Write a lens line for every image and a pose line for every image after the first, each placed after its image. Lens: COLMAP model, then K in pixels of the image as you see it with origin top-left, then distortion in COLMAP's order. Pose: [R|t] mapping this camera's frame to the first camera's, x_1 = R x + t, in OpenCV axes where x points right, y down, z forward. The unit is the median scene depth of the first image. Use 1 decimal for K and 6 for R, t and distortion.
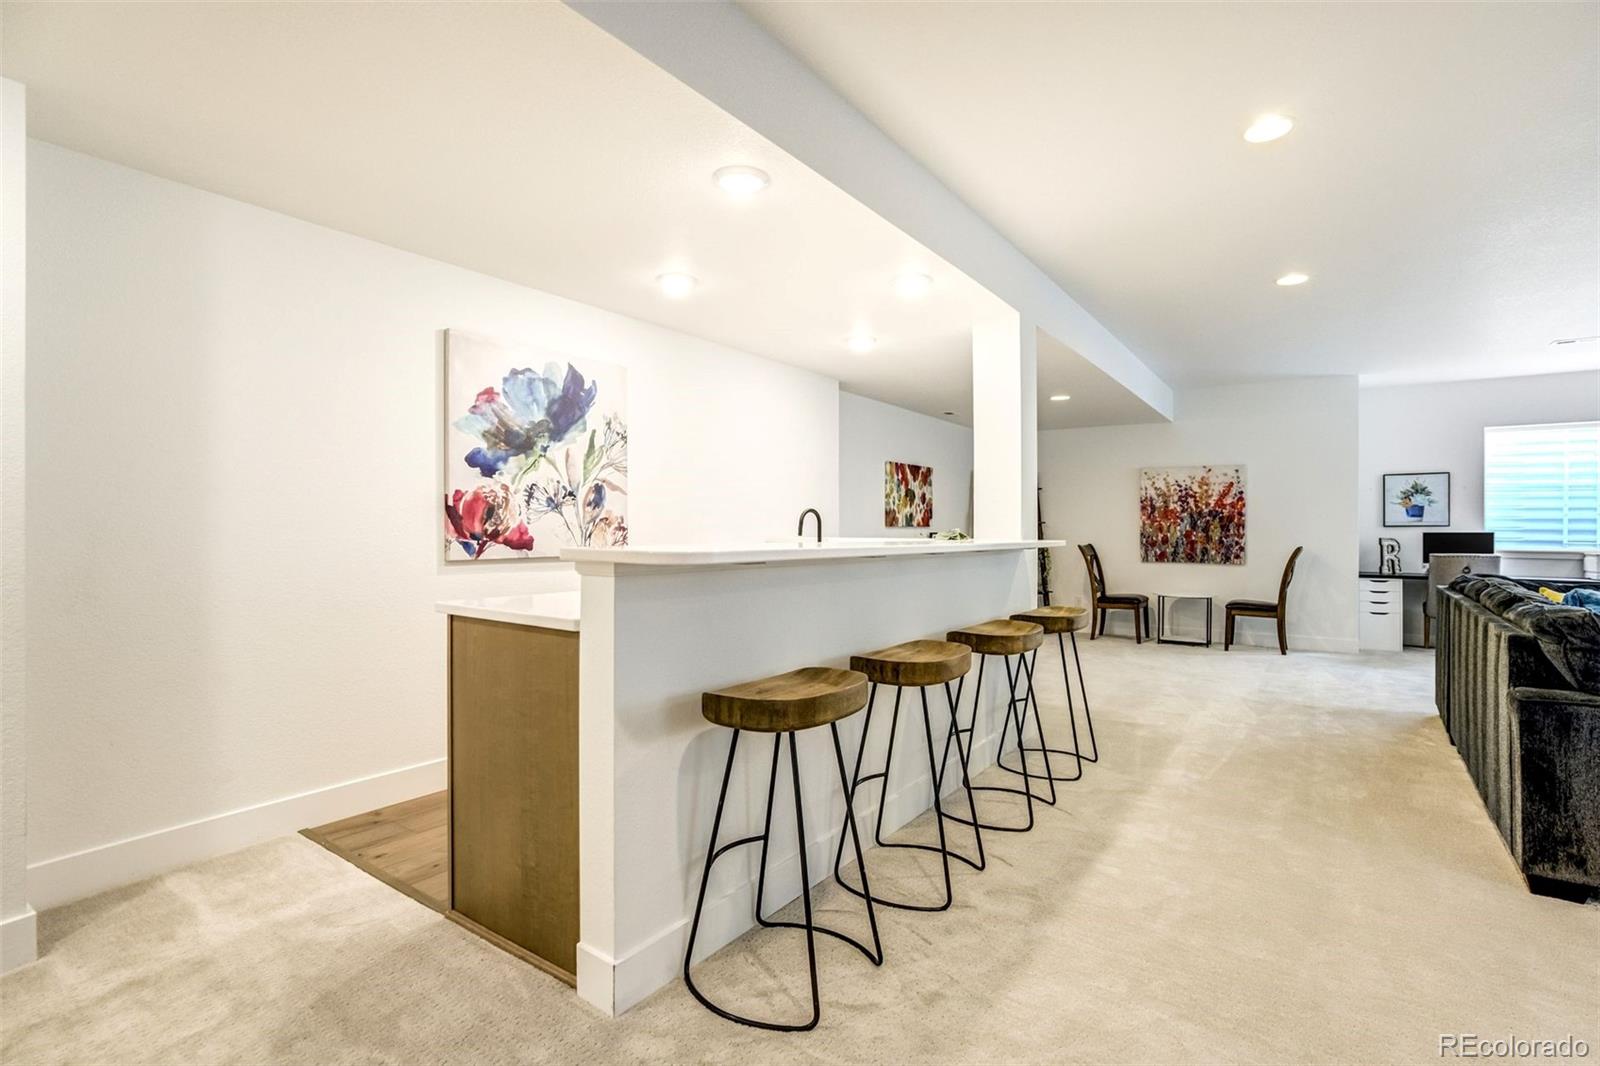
lens RADIAL K [[657.1, 0, 800.0], [0, 657.1, 533.0], [0, 0, 1]] dist [-0.009626, 0.000077]
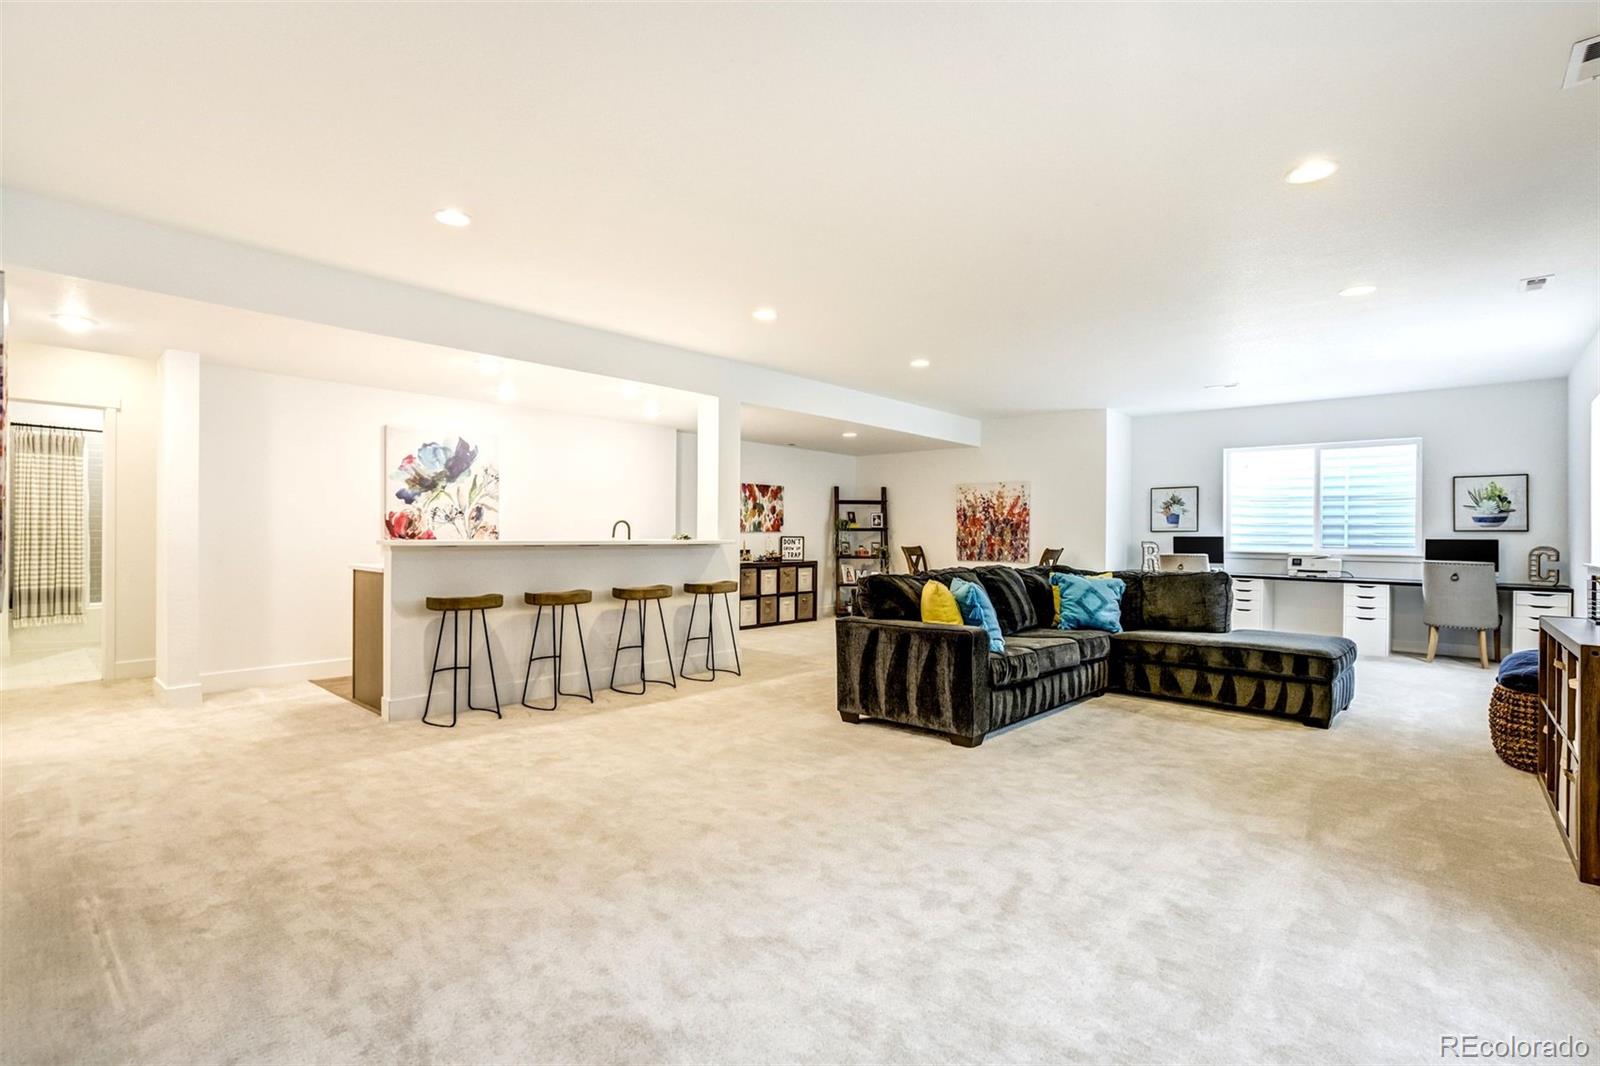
lens RADIAL K [[726.2, 0, 800.0], [0, 726.2, 533.0], [0, 0, 1]] dist [-0.033167, 0.000086]
pose [[0.986150, 0.000690, -0.165853, 0.522186], [-0.002116, 0.999962, -0.008422, 0.005191], [0.165841, 0.008656, 0.986114, -0.444449]]
